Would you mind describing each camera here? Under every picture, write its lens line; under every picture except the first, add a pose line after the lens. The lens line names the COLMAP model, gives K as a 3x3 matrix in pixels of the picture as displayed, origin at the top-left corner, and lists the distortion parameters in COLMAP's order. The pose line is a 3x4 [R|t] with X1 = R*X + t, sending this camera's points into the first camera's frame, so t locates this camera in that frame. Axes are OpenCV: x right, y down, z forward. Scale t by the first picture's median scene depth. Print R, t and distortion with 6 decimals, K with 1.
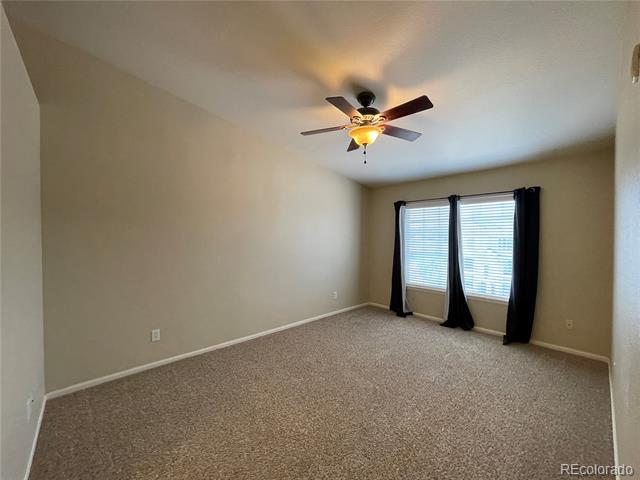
lens RADIAL K [[256.9, 0, 318.6], [0, 256.9, 240.0], [0, 0, 1]] dist [0.002061, 0.001220]
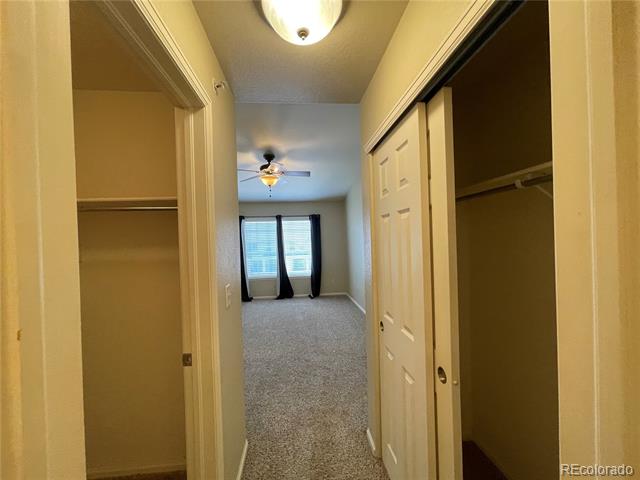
lens RADIAL K [[256.9, 0, 318.7], [0, 256.9, 240.9], [0, 0, 1]] dist [0.002061, 0.001220]
pose [[0.598495, -0.025697, 0.800715, -0.595147], [0.043410, 0.999057, -0.000384, -0.004373], [-0.799950, 0.034988, 0.599046, -0.131959]]
